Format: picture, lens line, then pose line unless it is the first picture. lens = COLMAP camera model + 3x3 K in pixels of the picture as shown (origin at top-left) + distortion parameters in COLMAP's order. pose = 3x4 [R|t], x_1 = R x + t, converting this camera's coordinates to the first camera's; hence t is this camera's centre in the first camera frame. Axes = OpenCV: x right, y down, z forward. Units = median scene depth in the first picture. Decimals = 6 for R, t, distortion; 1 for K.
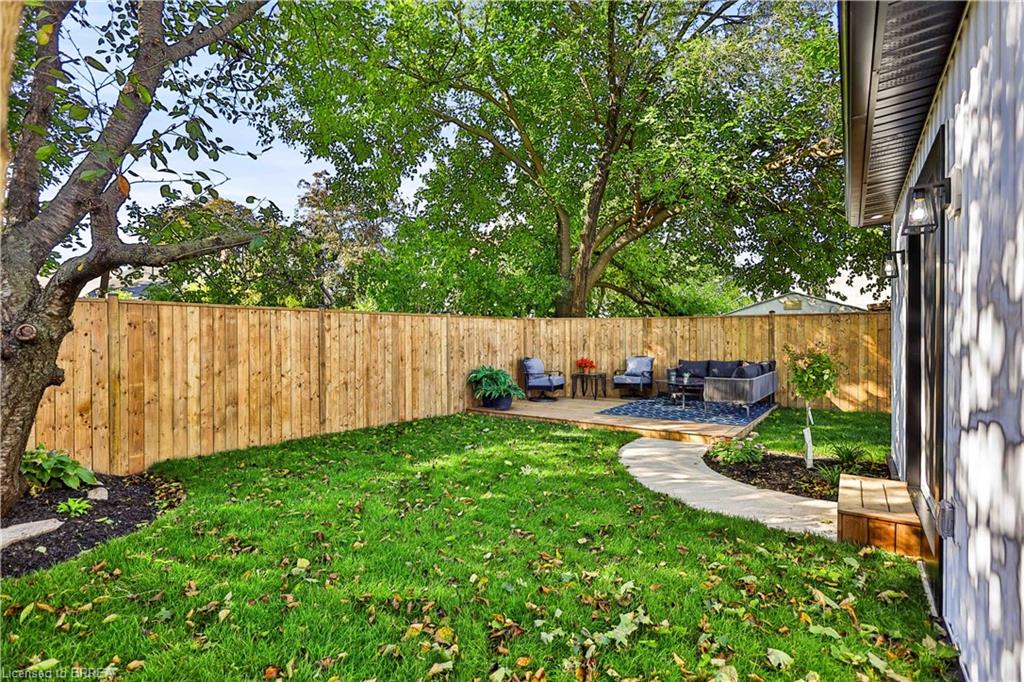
lens RADIAL K [[506.1, 0, 512.0], [0, 506.1, 341.0], [0, 0, 1]] dist [-0.000388, -0.000303]
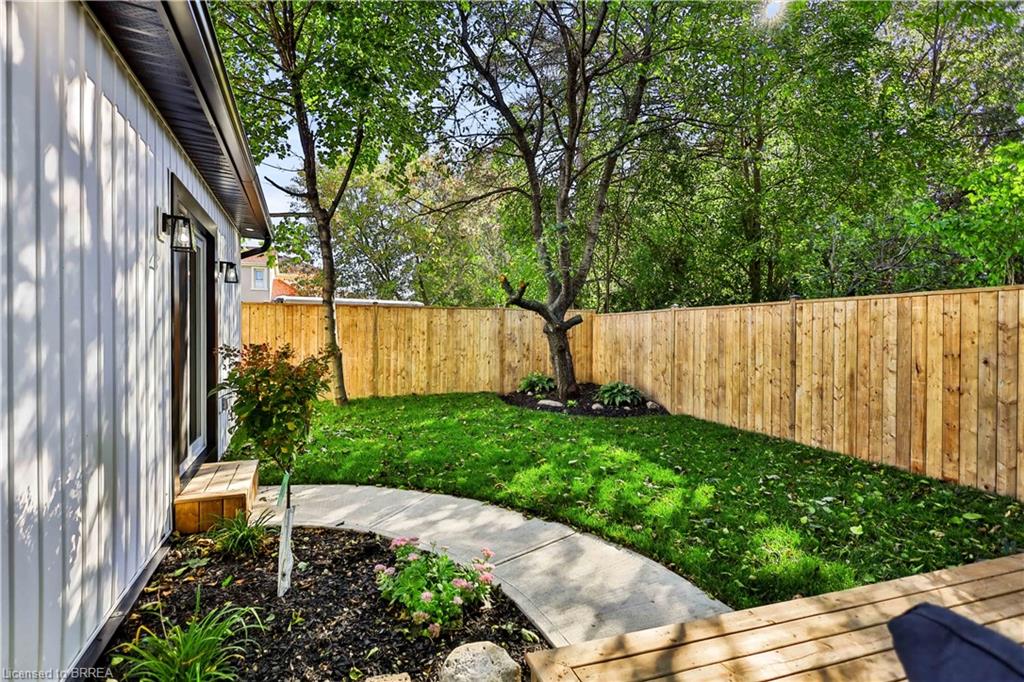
lens RADIAL K [[506.1, 0, 512.0], [0, 506.1, 341.0], [0, 0, 1]] dist [-0.000388, -0.000303]
pose [[-0.555075, 0.021508, -0.831522, 0.693474], [-0.001076, 0.999646, 0.026575, -0.016101], [0.831799, 0.015646, -0.554856, 1.175081]]
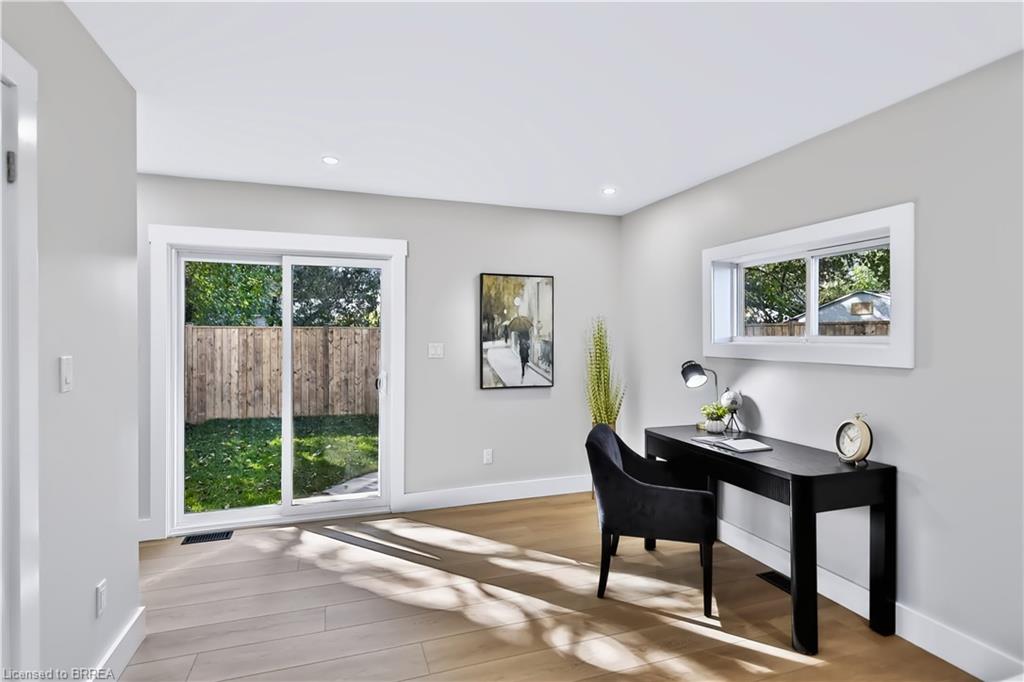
lens RADIAL K [[506.1, 0, 512.0], [0, 506.1, 341.0], [0, 0, 1]] dist [-0.000388, -0.000303]
pose [[0.798526, 0.007712, -0.601911, 0.968279], [-0.006971, 0.999969, 0.003563, -0.034376], [0.601920, 0.001350, 0.798555, 0.198105]]
